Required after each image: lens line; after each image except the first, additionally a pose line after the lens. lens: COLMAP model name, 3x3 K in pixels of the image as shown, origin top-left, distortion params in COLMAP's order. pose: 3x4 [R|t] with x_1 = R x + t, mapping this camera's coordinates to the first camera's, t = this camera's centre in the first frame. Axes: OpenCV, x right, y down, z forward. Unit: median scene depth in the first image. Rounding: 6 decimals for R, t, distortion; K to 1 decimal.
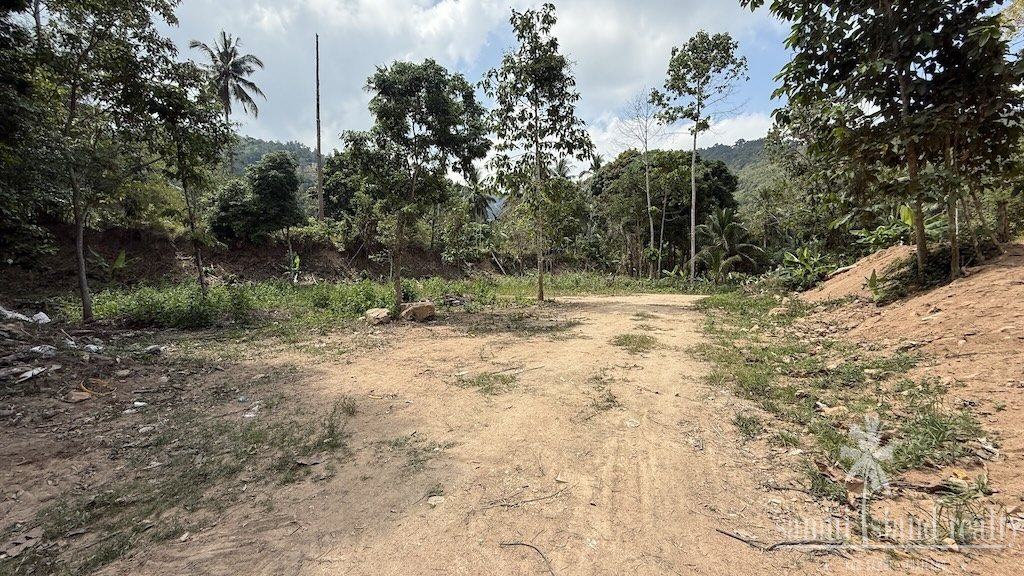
lens RADIAL K [[410.1, 0, 509.5], [0, 410.1, 286.7], [0, 0, 1]] dist [0.001618, 0.000110]
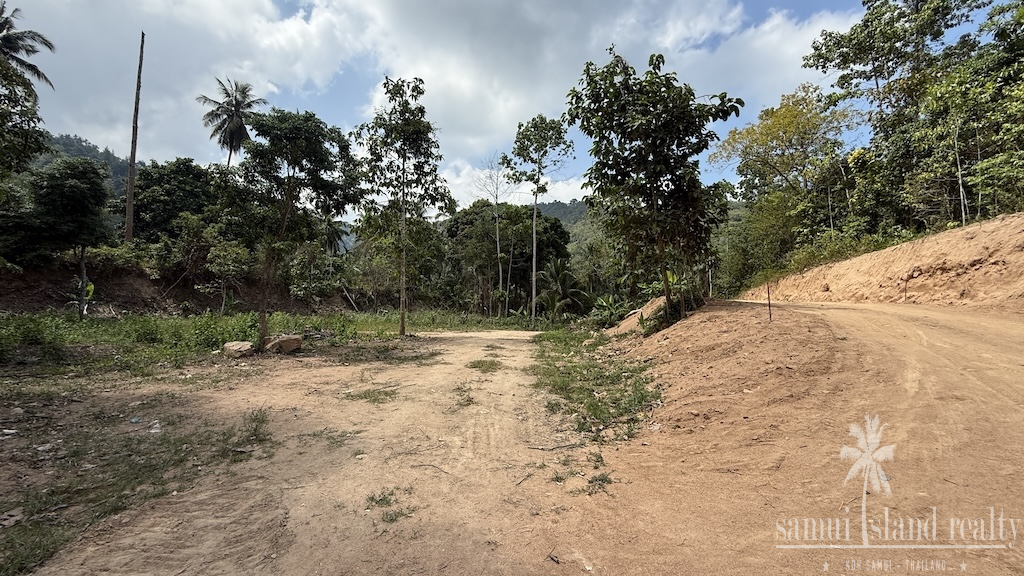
lens RADIAL K [[410.1, 0, 509.1], [0, 410.1, 293.2], [0, 0, 1]] dist [0.001618, 0.000110]
pose [[0.937663, 0.036628, 0.345610, -0.040280], [-0.010073, 0.996877, -0.078321, 0.005664], [-0.347400, 0.069958, 0.935104, -0.124360]]
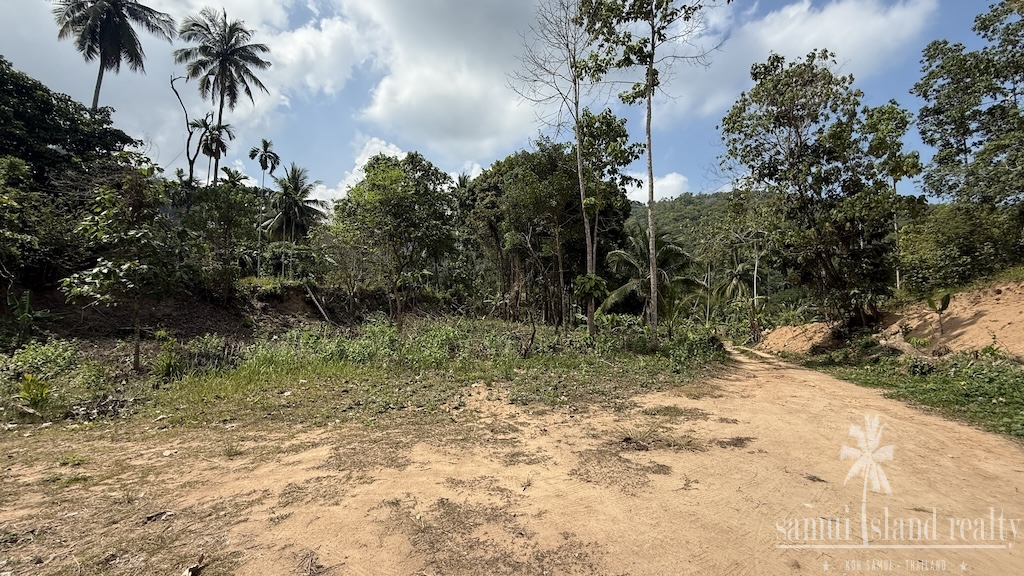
lens RADIAL K [[410.1, 0, 519.3], [0, 410.1, 286.1], [0, 0, 1]] dist [0.001618, 0.000110]
pose [[0.937600, 0.022793, 0.346967, 0.178953], [0.010697, 0.995486, -0.094300, -0.076359], [-0.347550, 0.092128, 0.933125, 1.102861]]
